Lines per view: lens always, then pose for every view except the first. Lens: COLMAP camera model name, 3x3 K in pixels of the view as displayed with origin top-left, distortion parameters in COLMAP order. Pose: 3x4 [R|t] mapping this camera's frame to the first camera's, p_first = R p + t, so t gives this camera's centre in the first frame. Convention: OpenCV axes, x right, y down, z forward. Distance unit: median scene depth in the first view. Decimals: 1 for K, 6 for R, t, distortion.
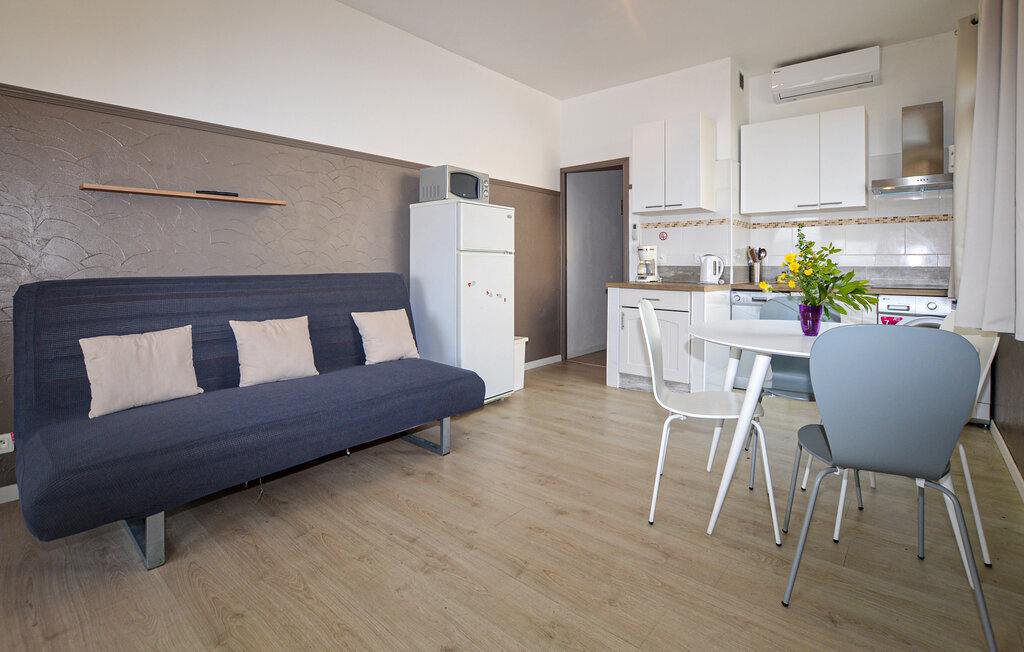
lens RADIAL K [[469.3, 0, 511.3], [0, 469.3, 258.0], [0, 0, 1]] dist [-0.032717, 0.004354]
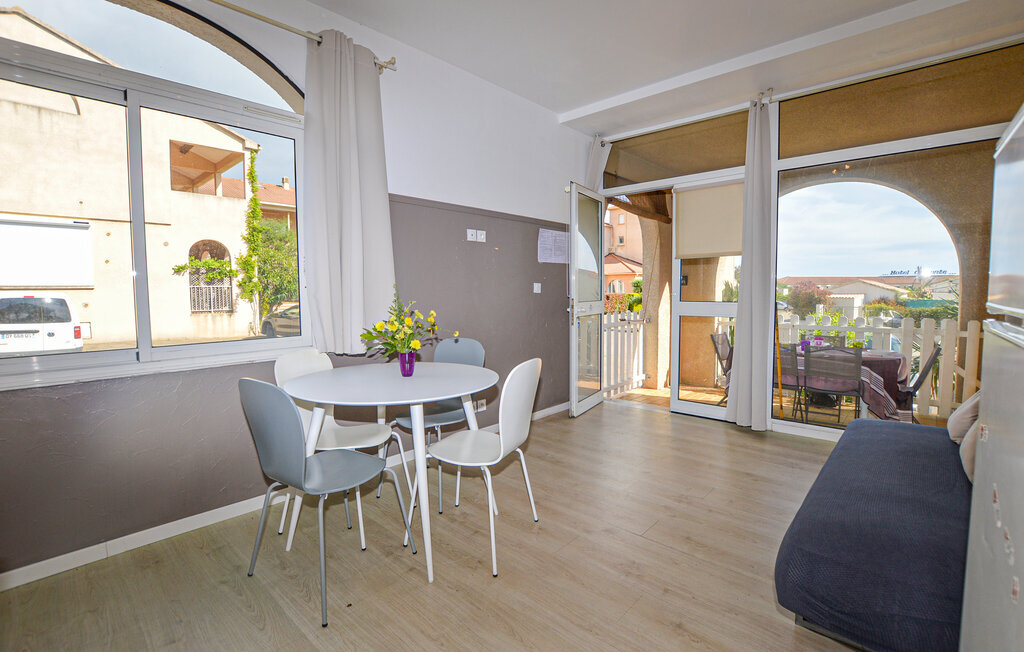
lens RADIAL K [[465.2, 0, 539.1], [0, 465.2, 324.2], [0, 0, 1]] dist [-0.033195, -0.000066]
pose [[-0.999660, 0.005587, -0.025468, 0.147370], [0.003925, 0.997889, 0.064819, -0.023267], [0.025777, 0.064697, -0.997572, 1.017277]]
